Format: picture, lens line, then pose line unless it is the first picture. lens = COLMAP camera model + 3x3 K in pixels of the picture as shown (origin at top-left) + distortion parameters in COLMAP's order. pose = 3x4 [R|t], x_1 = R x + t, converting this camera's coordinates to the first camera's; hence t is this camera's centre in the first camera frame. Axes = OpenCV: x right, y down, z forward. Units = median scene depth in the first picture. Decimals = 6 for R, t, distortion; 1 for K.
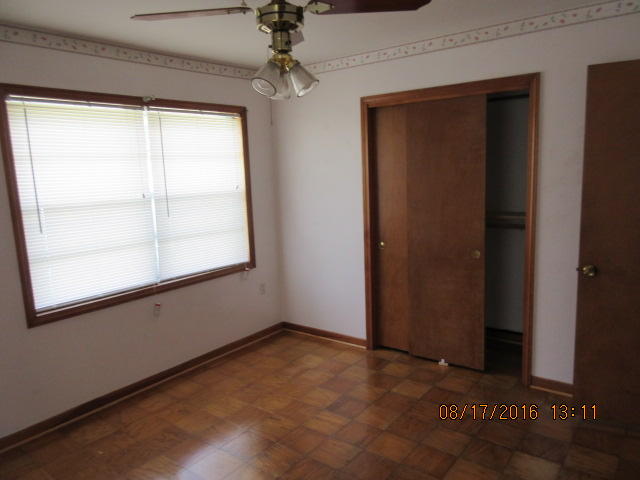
lens RADIAL K [[473.1, 0, 320.6], [0, 473.1, 241.6], [0, 0, 1]] dist [-0.001625, 0.003339]
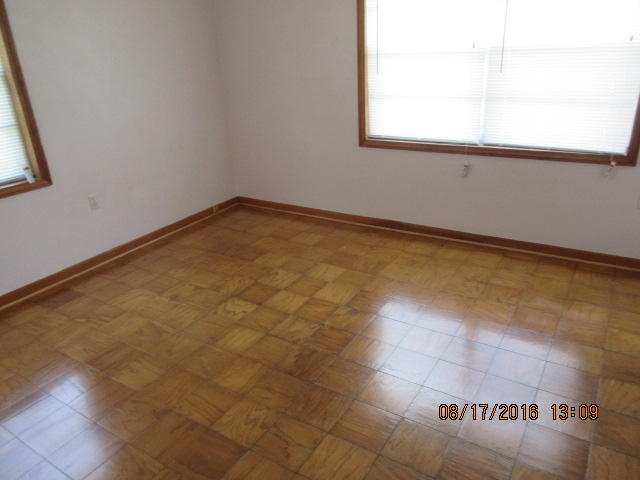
lens RADIAL K [[473.1, 0, 320.3], [0, 473.1, 239.2], [0, 0, 1]] dist [-0.001625, 0.003339]
pose [[0.106742, 0.411707, -0.905043, 0.579549], [-0.110784, 0.909501, 0.400669, -0.087867], [0.988096, 0.057496, 0.142692, 0.574051]]
